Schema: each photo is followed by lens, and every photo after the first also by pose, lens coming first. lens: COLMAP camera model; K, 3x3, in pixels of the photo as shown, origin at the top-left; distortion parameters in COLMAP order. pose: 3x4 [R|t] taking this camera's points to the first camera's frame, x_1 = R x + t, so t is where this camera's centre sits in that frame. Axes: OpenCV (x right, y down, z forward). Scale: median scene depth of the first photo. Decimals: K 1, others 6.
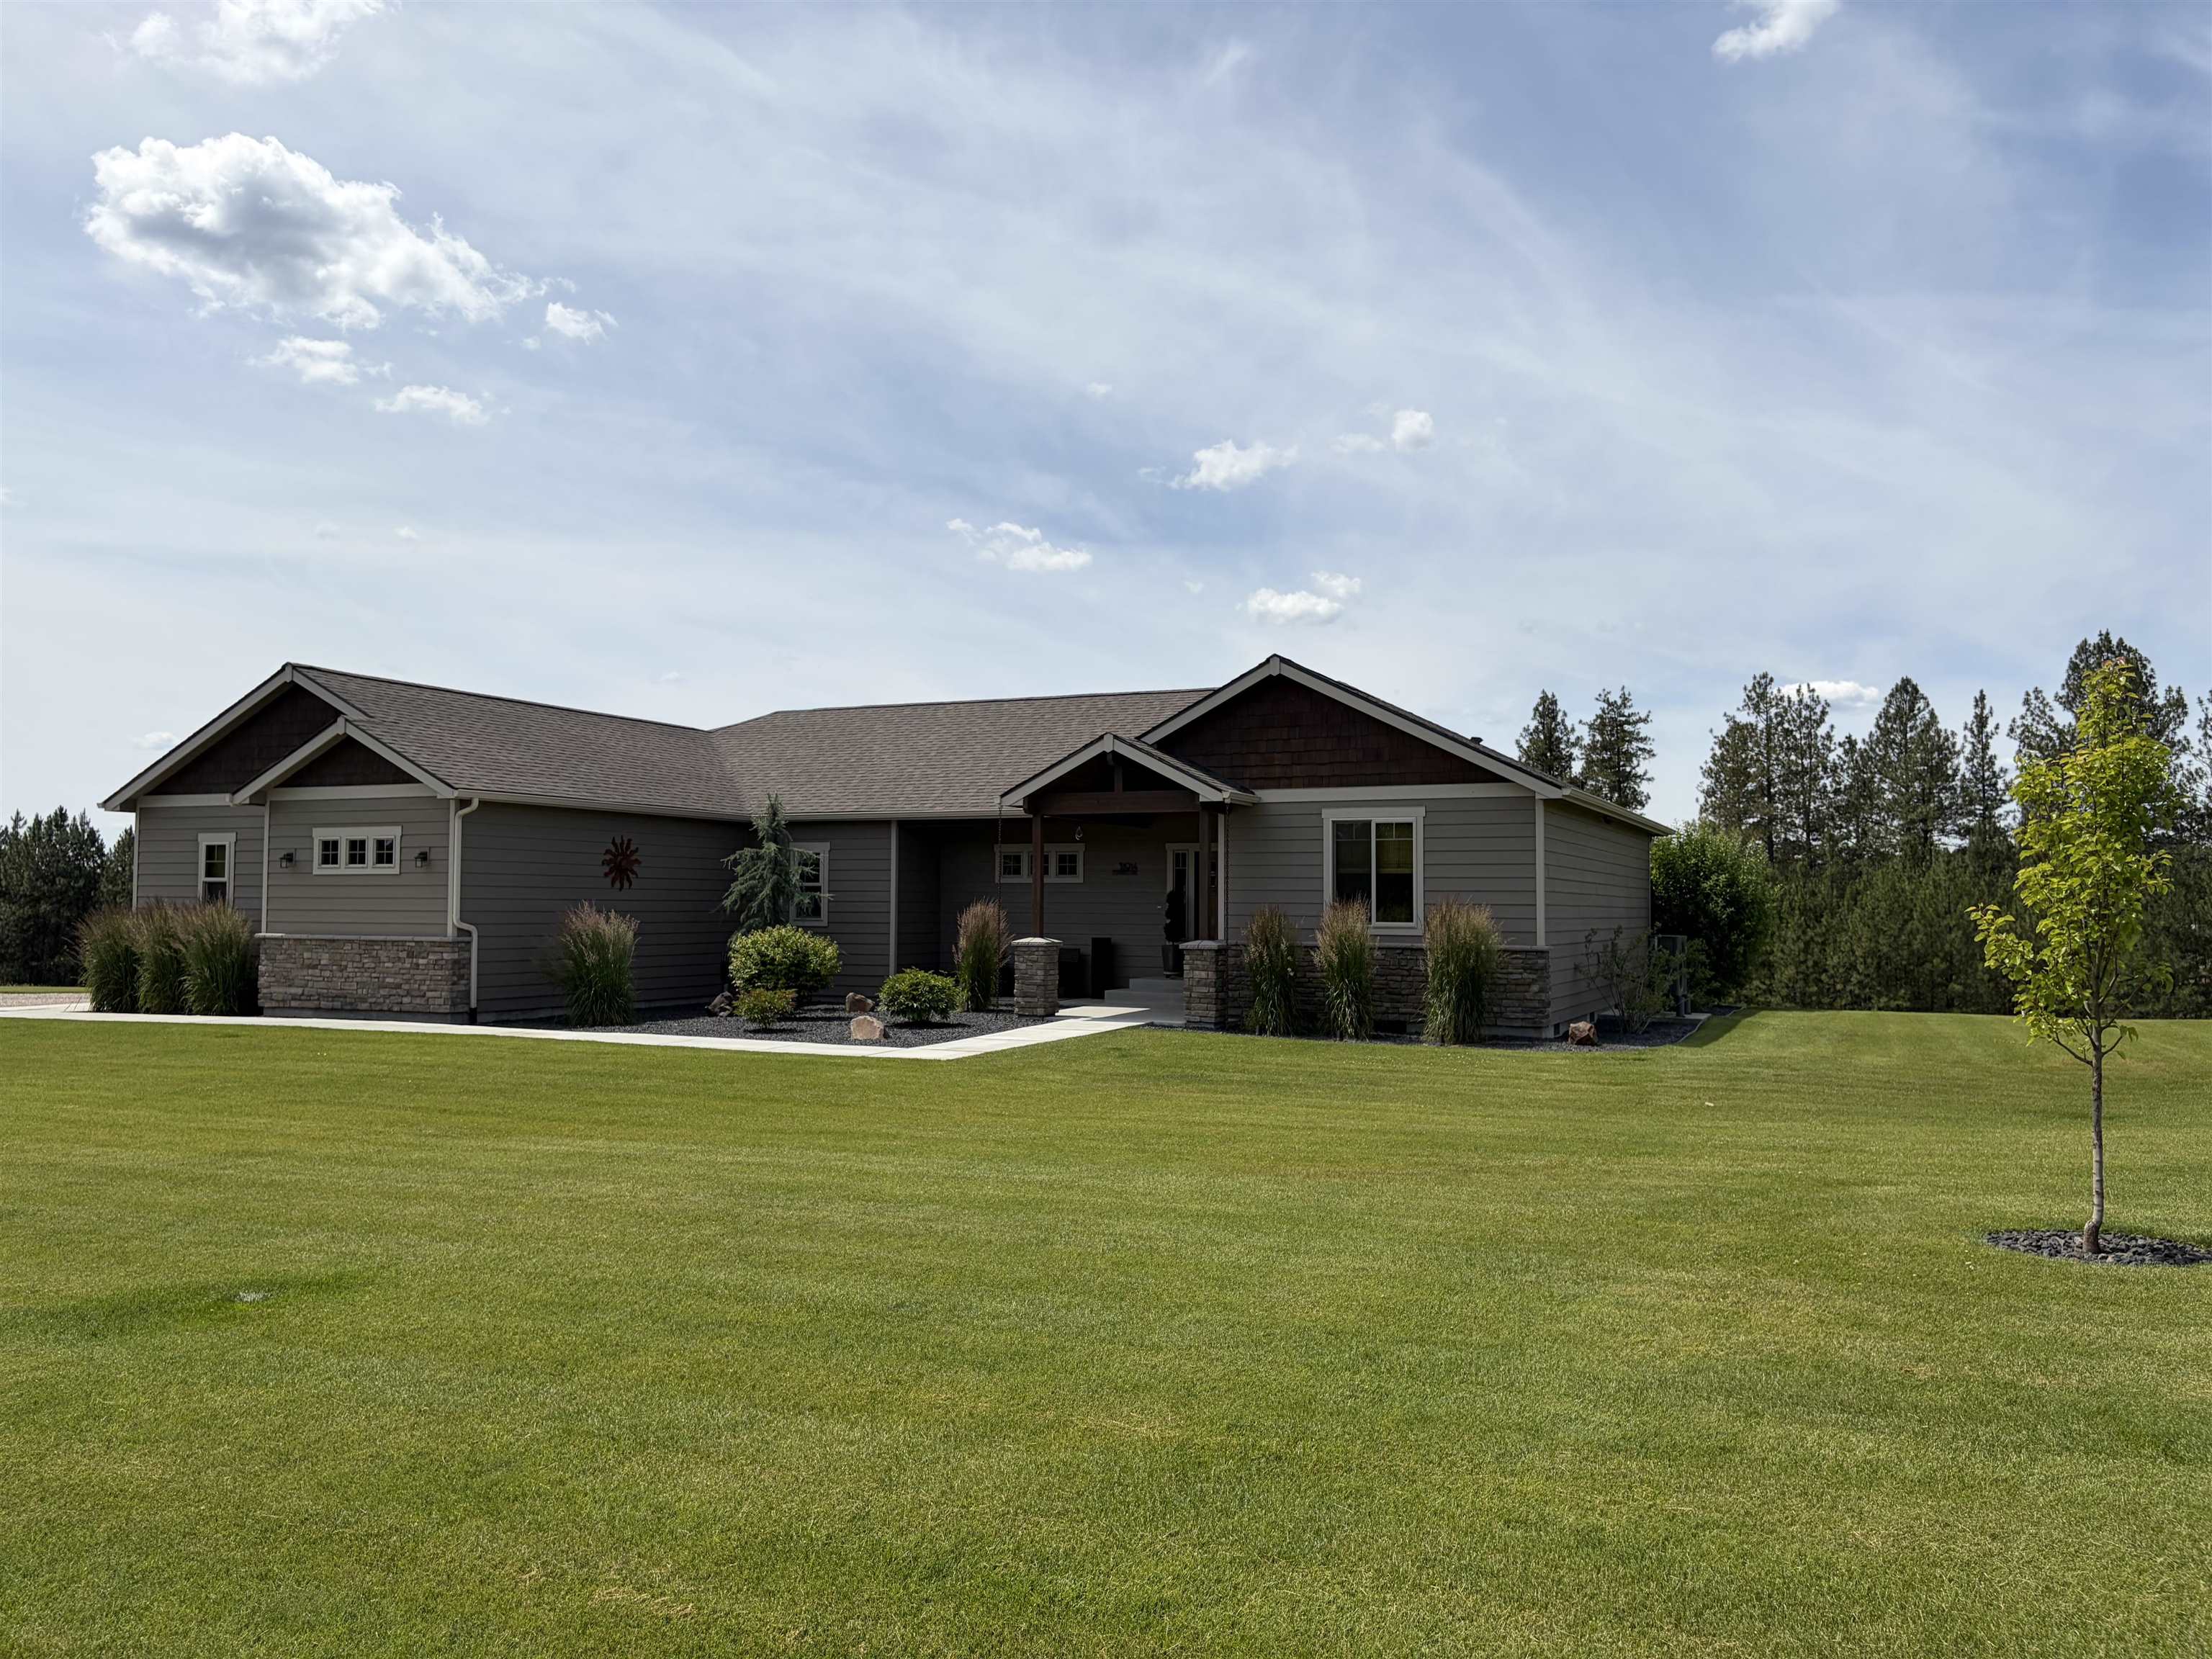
lens RADIAL K [[1662.6, 0, 1097.5], [0, 1662.6, 825.1], [0, 0, 1]] dist [0.077939, -0.095497]
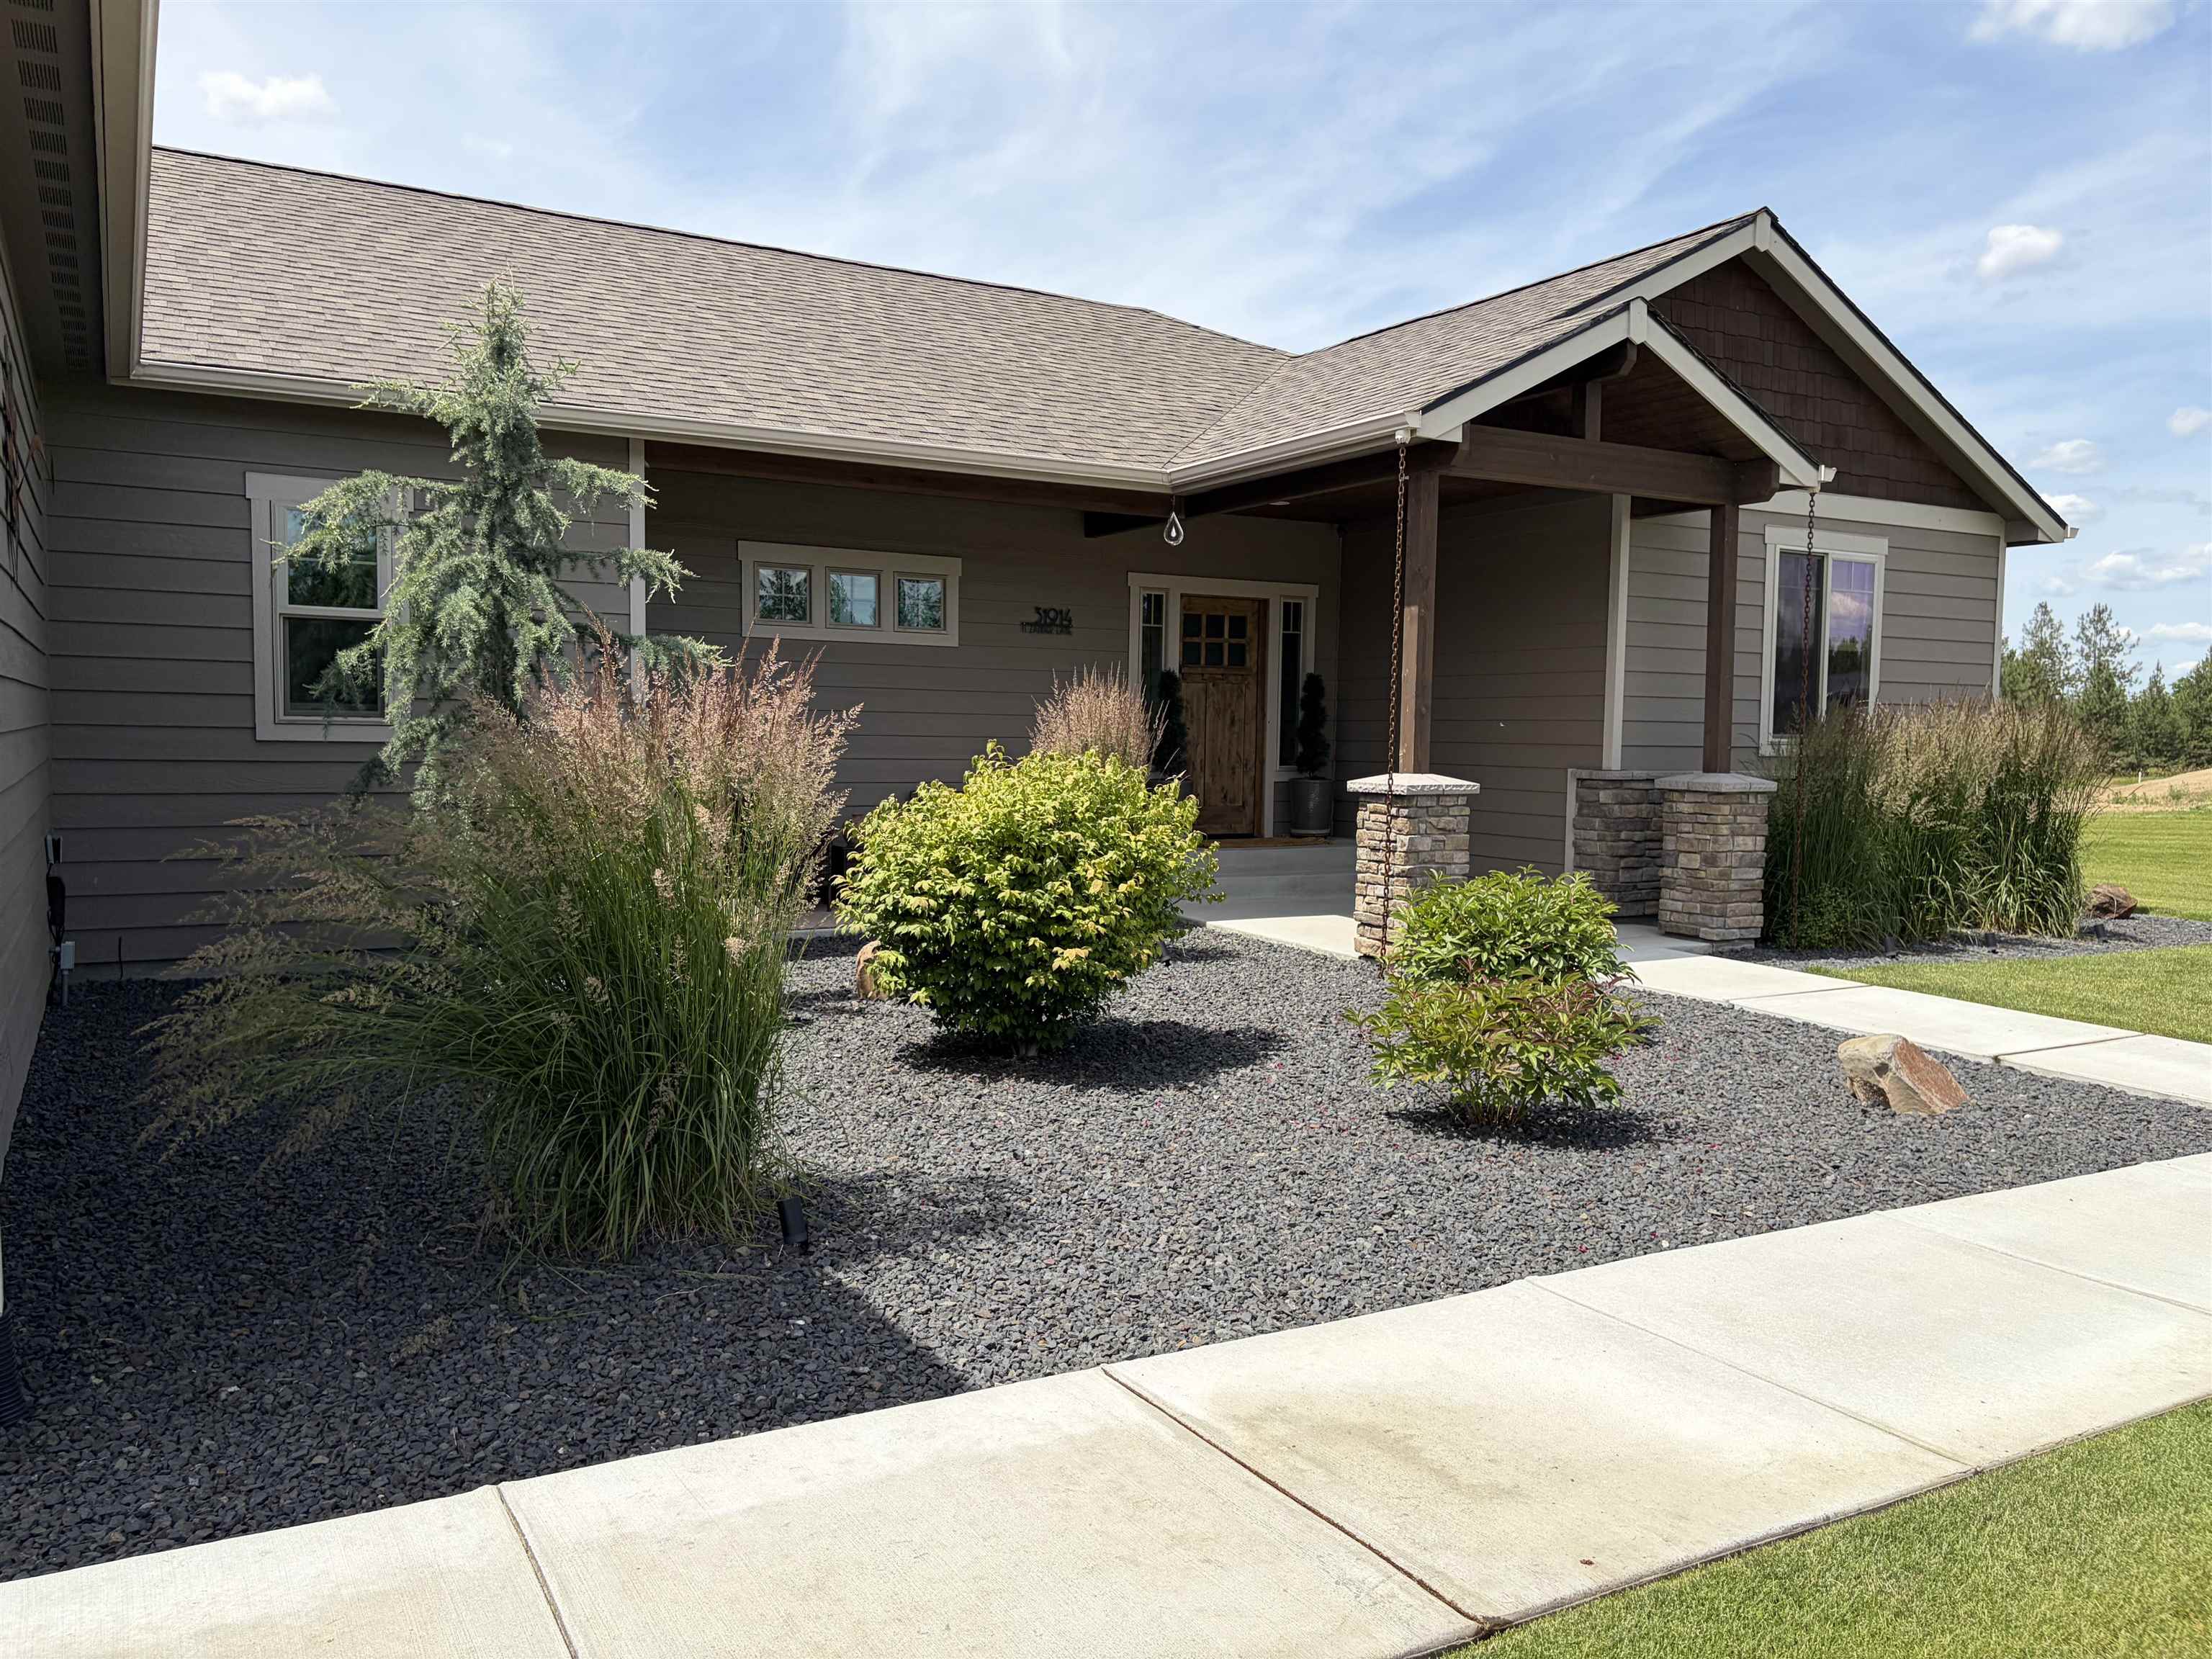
lens RADIAL K [[1662.6, 0, 1097.5], [0, 1662.6, 825.1], [0, 0, 1]] dist [0.077939, -0.095497]
pose [[0.580039, -0.044892, 0.813351, -0.421056], [-0.051737, 0.994434, 0.091783, 0.046110], [-0.812944, -0.095318, 0.574488, 0.817835]]
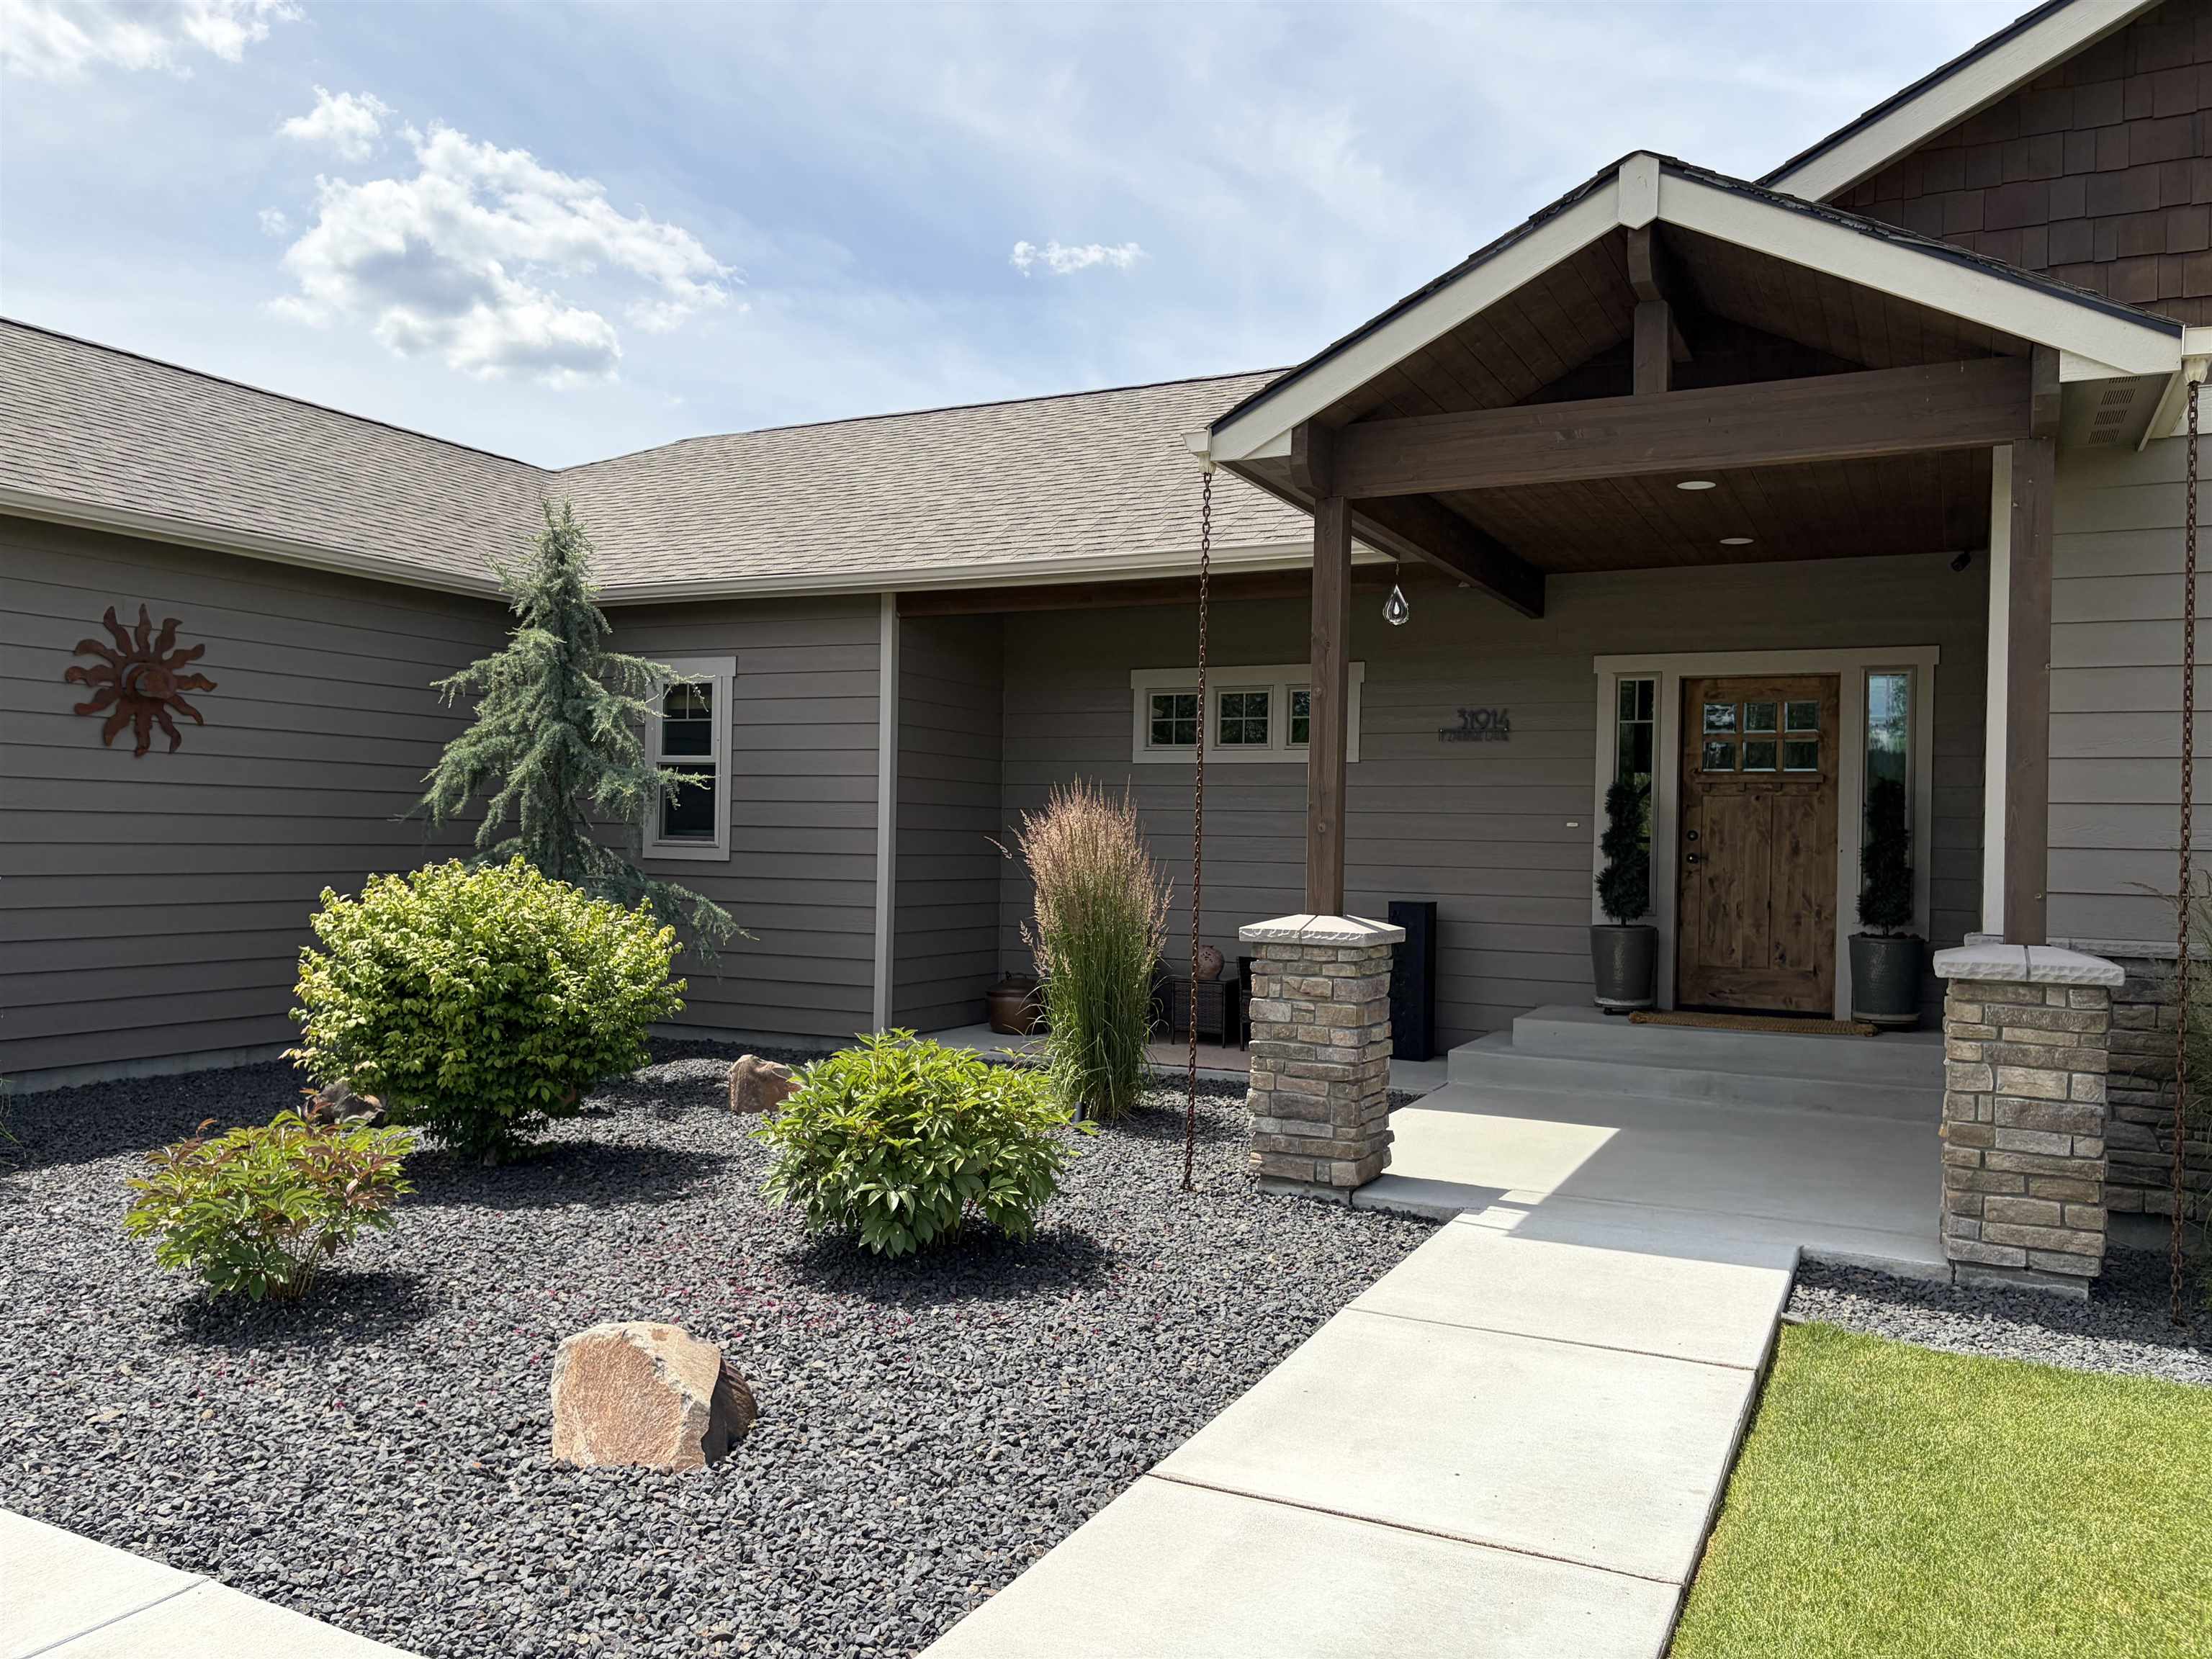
lens RADIAL K [[1673.7, 0, 1089.7], [0, 1673.7, 837.2], [0, 0, 1]] dist [0.011365, 0.000563]
pose [[0.998979, 0.013296, -0.043175, -0.065300], [-0.011178, 0.998740, 0.048921, 0.039523], [0.043771, -0.048389, 0.997869, 0.695963]]
